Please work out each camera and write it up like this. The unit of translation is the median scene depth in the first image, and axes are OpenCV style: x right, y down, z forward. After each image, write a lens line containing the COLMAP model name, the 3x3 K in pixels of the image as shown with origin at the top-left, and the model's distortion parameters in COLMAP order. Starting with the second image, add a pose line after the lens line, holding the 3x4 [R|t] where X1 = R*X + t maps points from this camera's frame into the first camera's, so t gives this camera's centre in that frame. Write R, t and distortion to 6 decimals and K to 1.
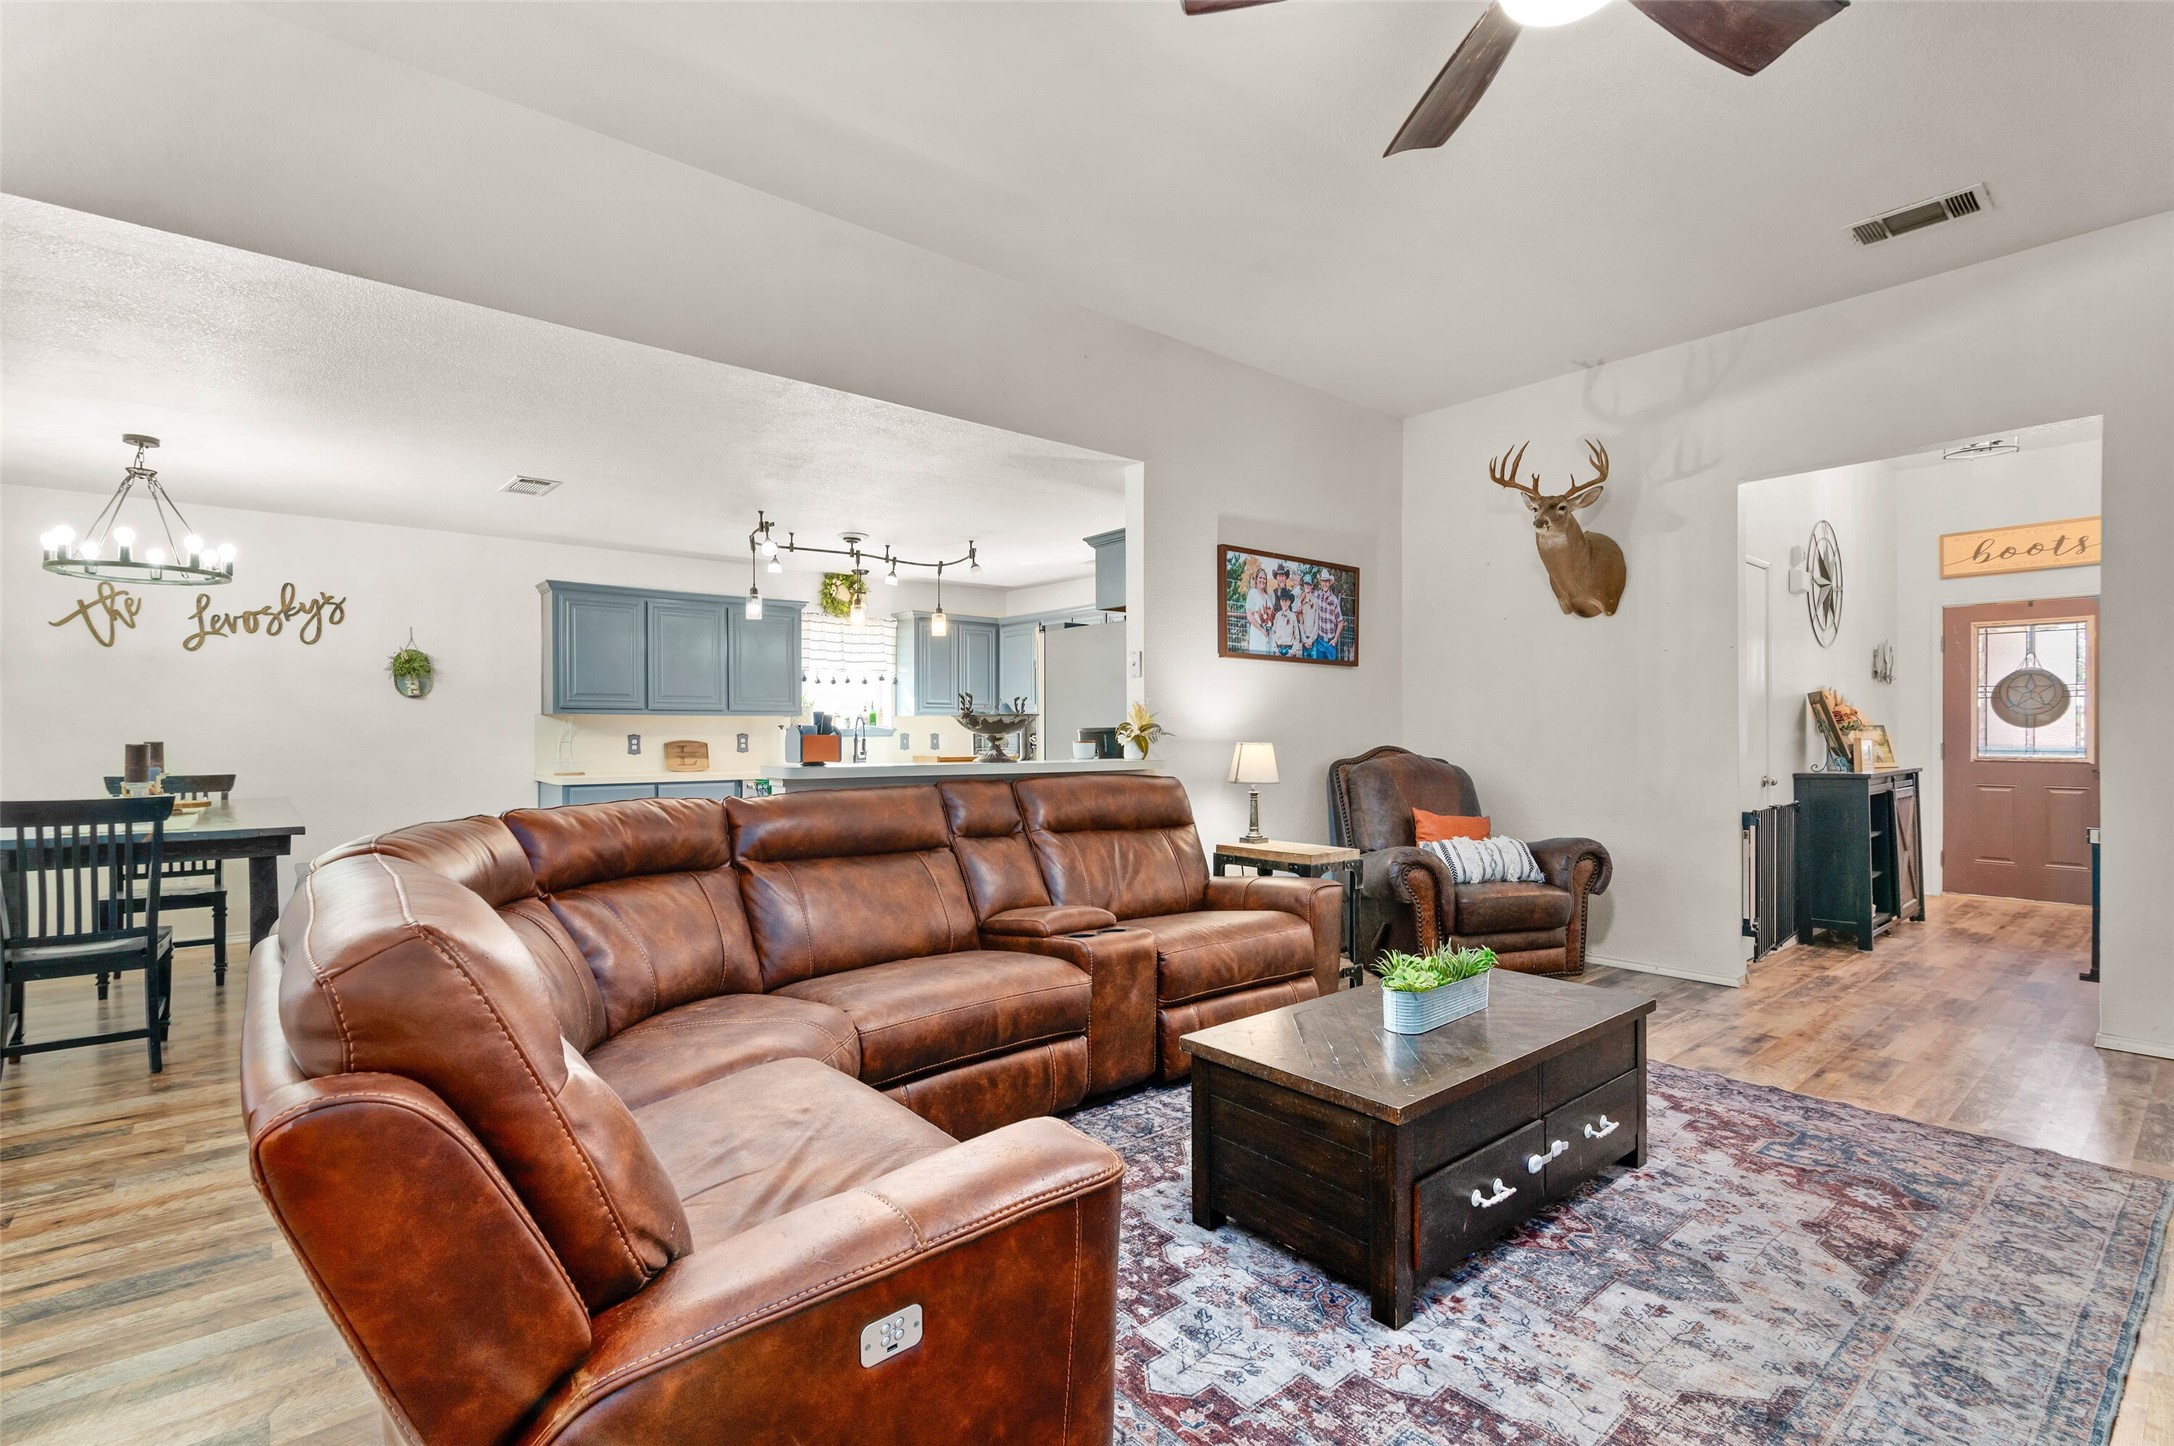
lens RADIAL K [[998.7, 0, 1087.0], [0, 998.7, 723.0], [0, 0, 1]] dist [-0.005538, -0.000216]
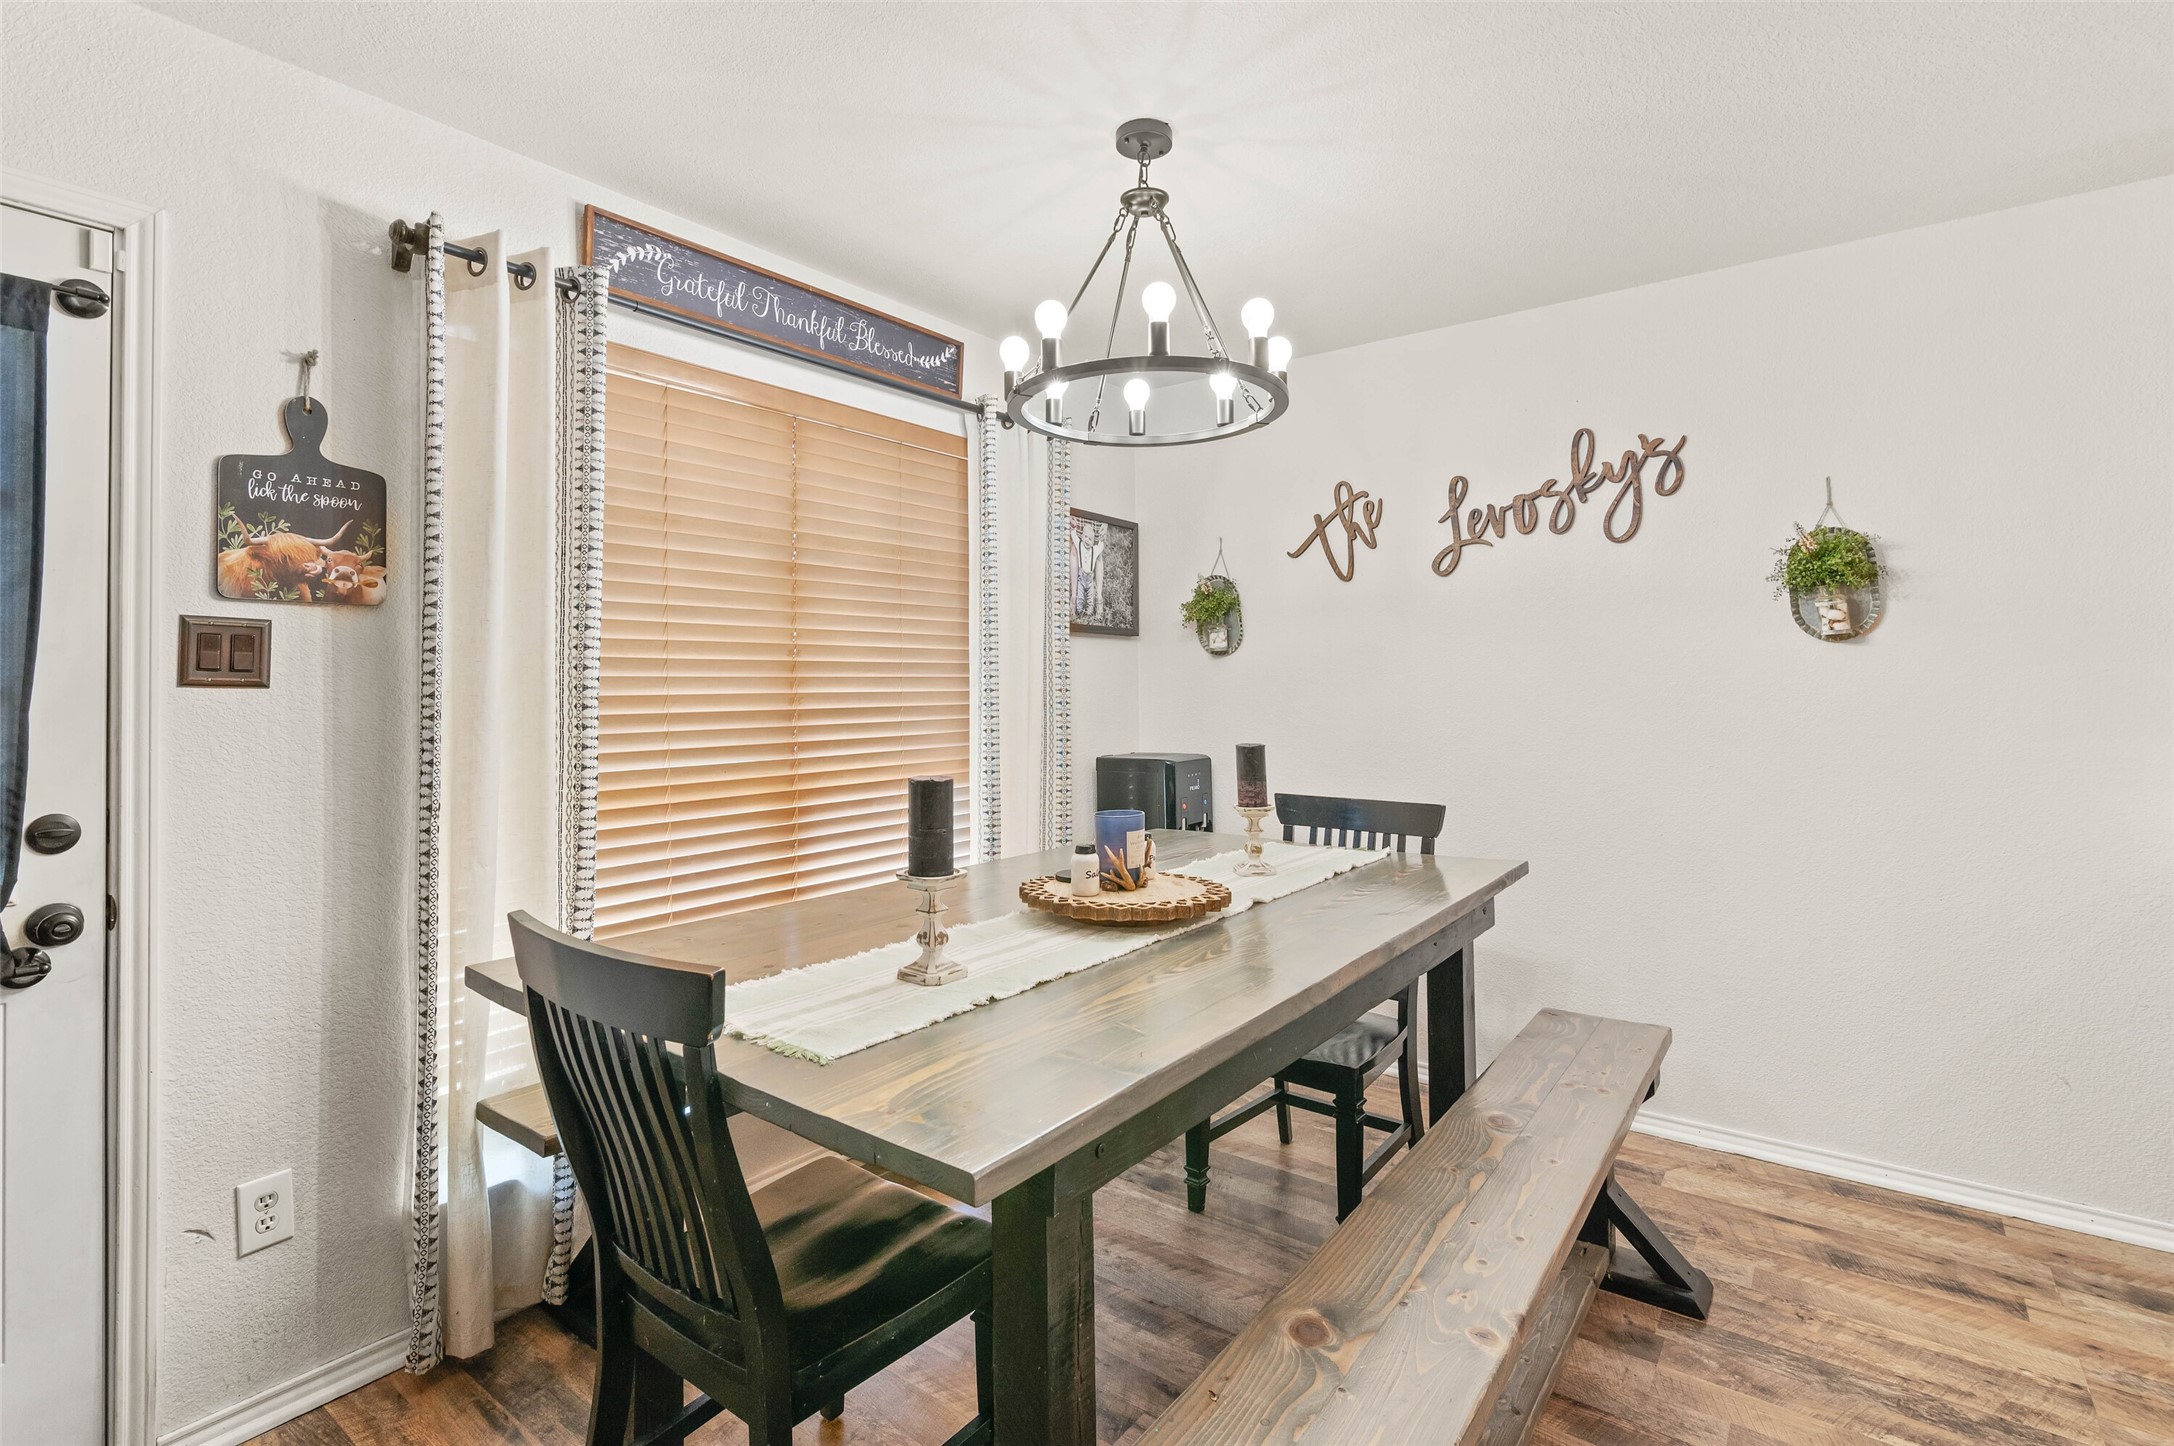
lens RADIAL K [[1030.6, 0, 1091.4], [0, 1030.6, 674.0], [0, 0, 1]] dist [-0.002960, -0.000331]
pose [[0.222845, -0.013156, -0.974765, -0.378723], [0.010321, 0.999885, -0.011136, -0.010966], [0.974799, -0.007579, 0.222955, 0.704603]]
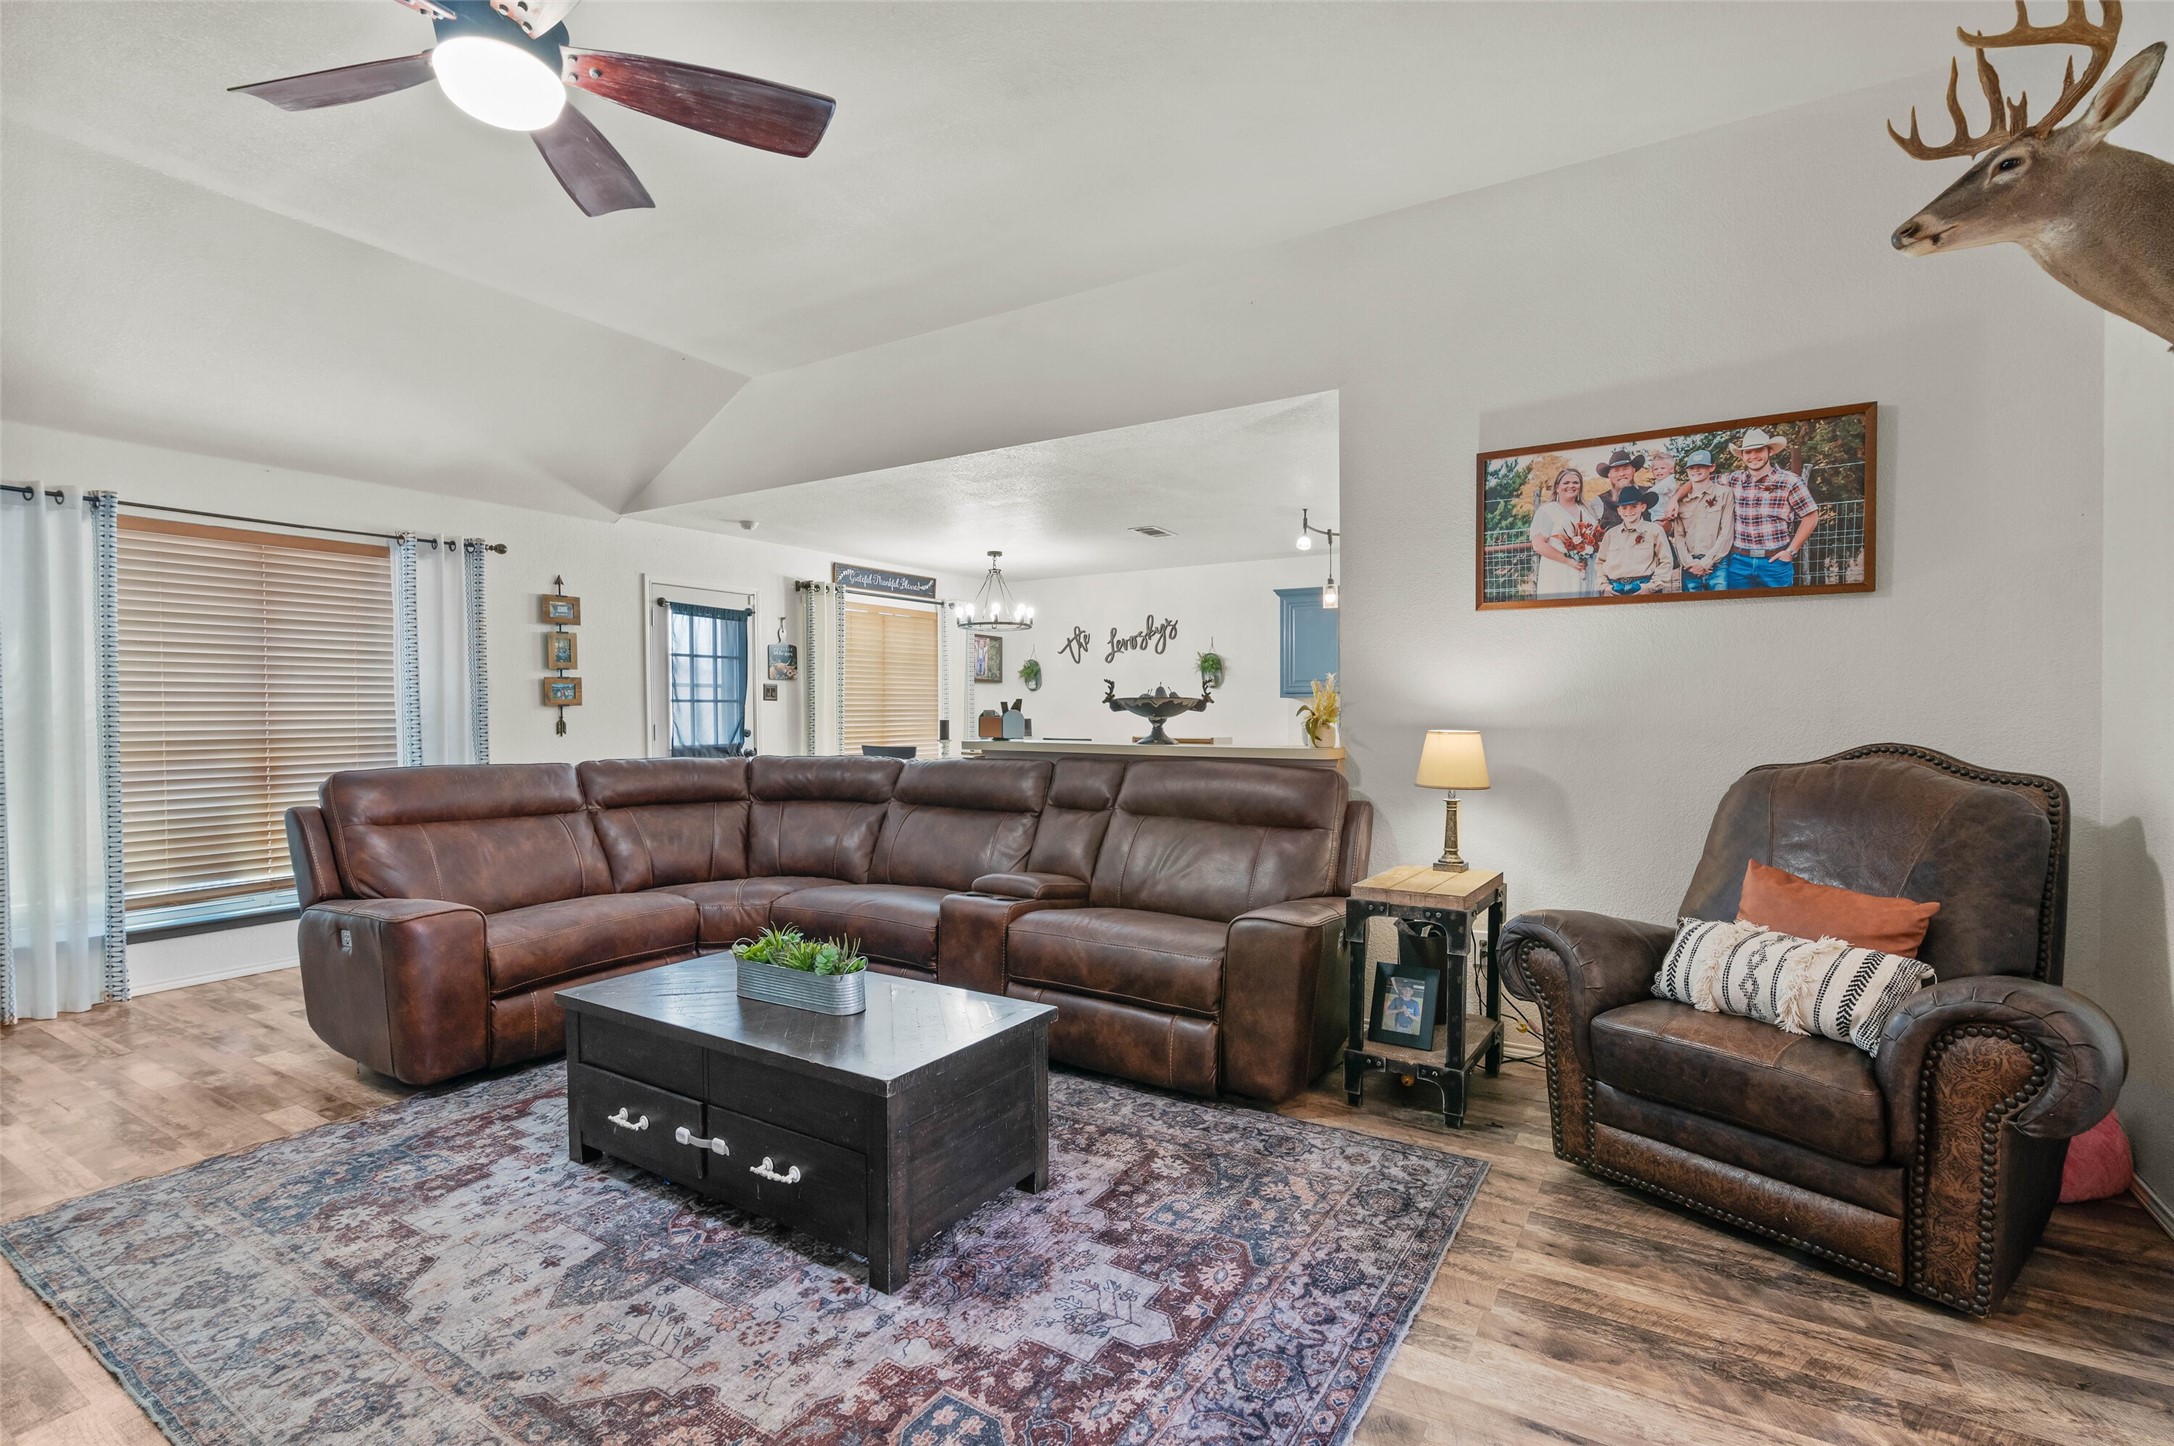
lens RADIAL K [[996.1, 0, 1085.6], [0, 996.1, 716.0], [0, 0, 1]] dist [-0.008552, -0.000187]
pose [[0.308883, 0.004883, -0.951088, 0.695479], [0.009073, 0.999926, 0.008080, 0.001173], [0.951057, -0.011125, 0.308815, 0.484174]]
